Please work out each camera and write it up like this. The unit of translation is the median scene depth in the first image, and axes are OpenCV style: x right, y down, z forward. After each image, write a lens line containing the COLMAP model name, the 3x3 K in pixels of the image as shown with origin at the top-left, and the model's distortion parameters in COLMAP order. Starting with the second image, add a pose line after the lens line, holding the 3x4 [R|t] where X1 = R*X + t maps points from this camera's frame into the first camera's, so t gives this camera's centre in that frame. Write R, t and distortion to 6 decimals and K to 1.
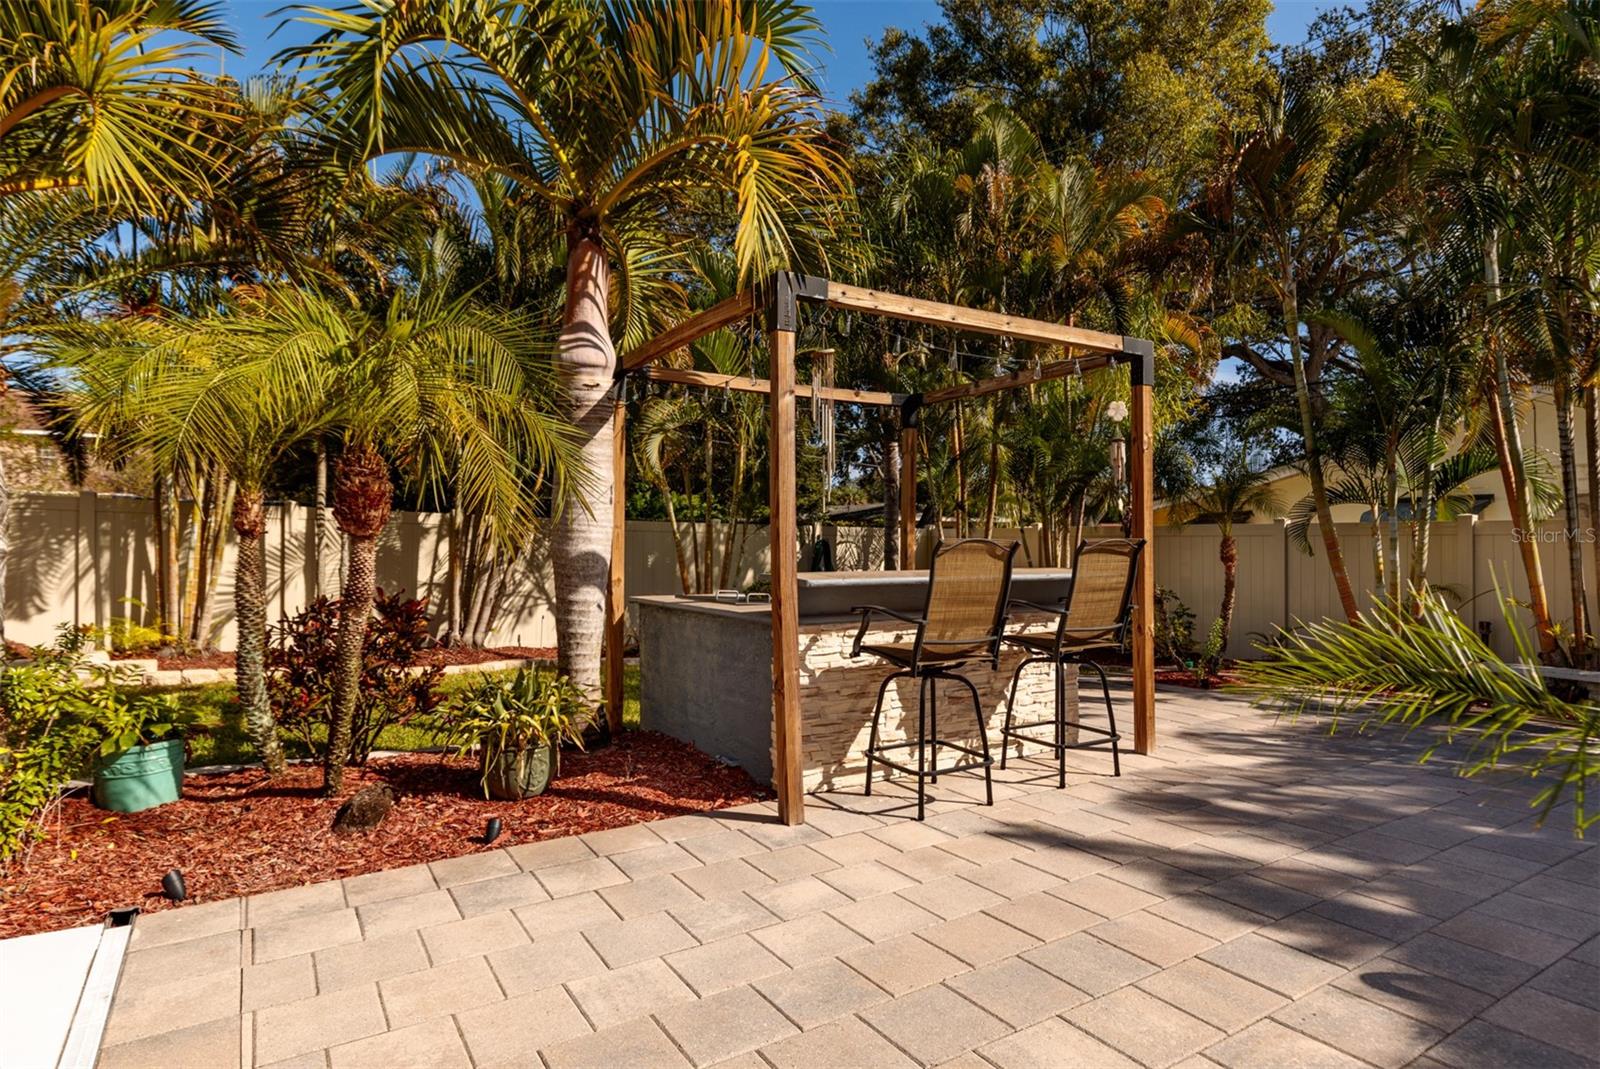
lens RADIAL K [[832.6, 0, 796.3], [0, 832.6, 540.8], [0, 0, 1]] dist [0.000916, 0.000675]
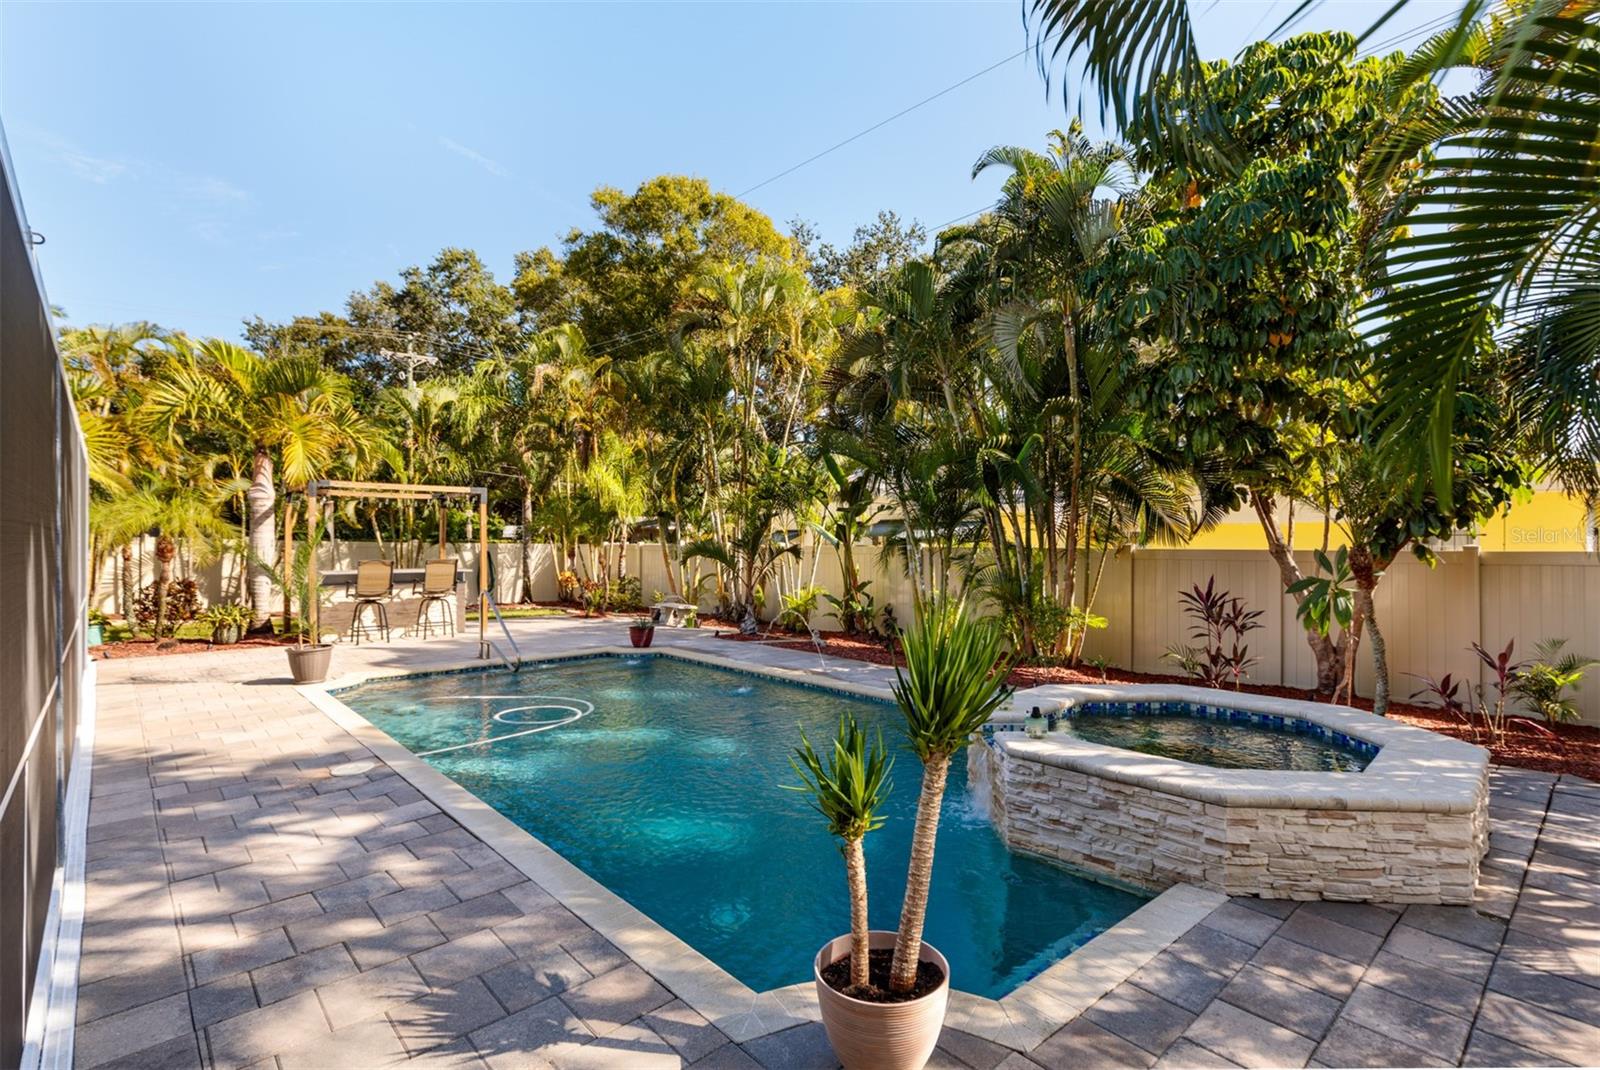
lens RADIAL K [[746.5, 0, 791.2], [0, 746.5, 540.4], [0, 0, 1]] dist [-0.004985, 0.001158]
pose [[0.986539, 0.001937, 0.163515, 1.126046], [-0.001715, 0.999997, -0.001495, -0.066299], [-0.163517, 0.001195, 0.986540, -1.812178]]
